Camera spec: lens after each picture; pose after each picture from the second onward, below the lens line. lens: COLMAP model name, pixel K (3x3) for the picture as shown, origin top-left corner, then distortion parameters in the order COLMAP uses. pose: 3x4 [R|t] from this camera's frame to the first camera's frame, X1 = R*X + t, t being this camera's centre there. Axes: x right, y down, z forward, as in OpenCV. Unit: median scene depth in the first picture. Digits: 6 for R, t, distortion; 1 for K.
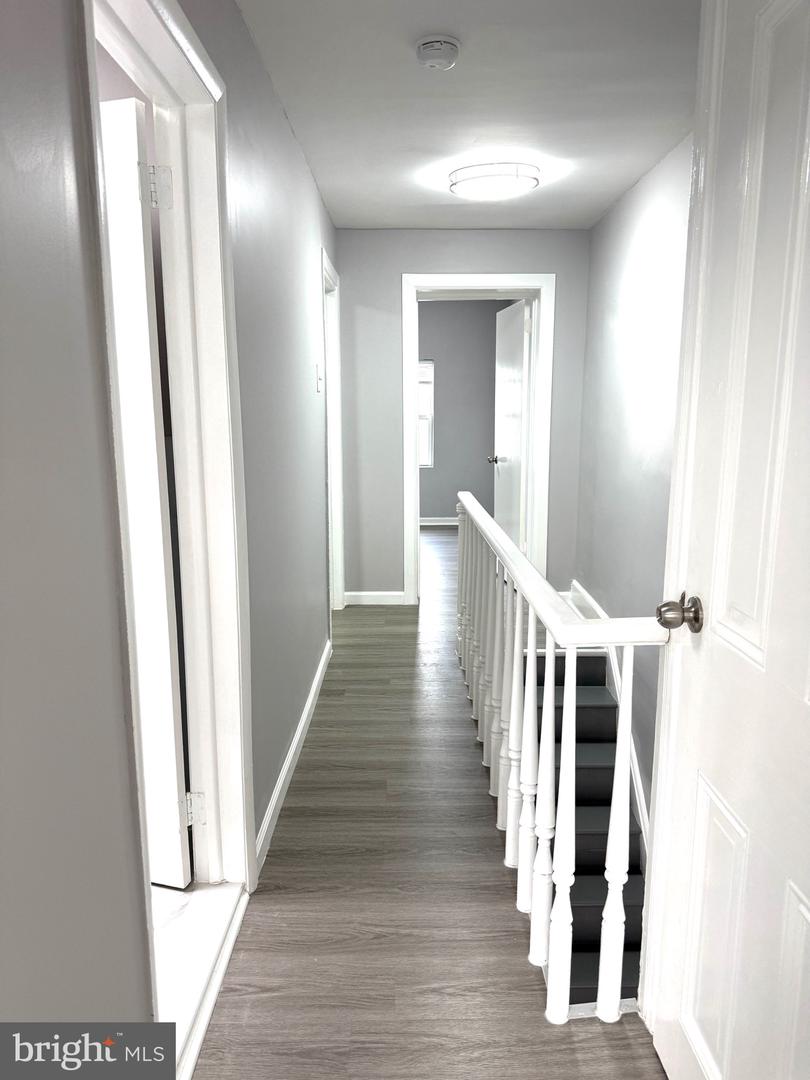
lens RADIAL K [[751.9, 0, 405.2], [0, 751.9, 541.0], [0, 0, 1]] dist [0.007485, -0.029794]
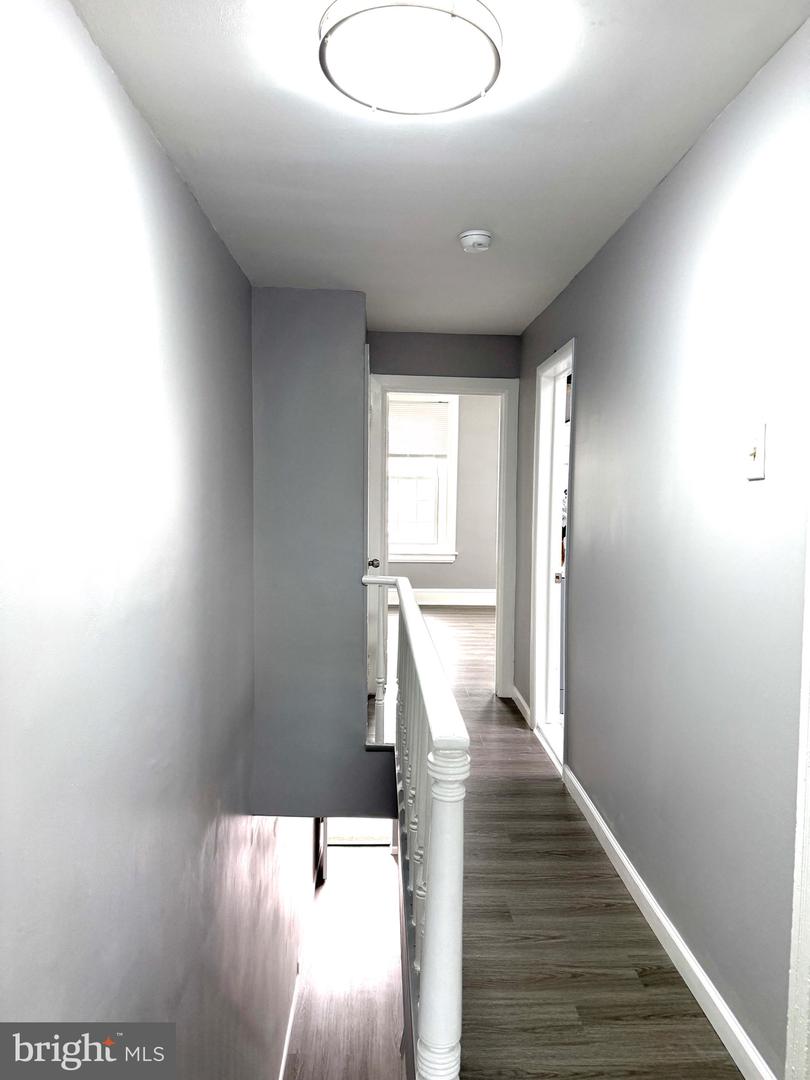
lens RADIAL K [[751.9, 0, 405.5], [0, 751.9, 538.9], [0, 0, 1]] dist [0.007485, -0.029794]
pose [[-0.999156, -0.017965, -0.036938, 0.146264], [-0.026408, 0.969753, 0.242654, -0.303033], [0.031462, 0.243425, -0.969409, 1.630699]]
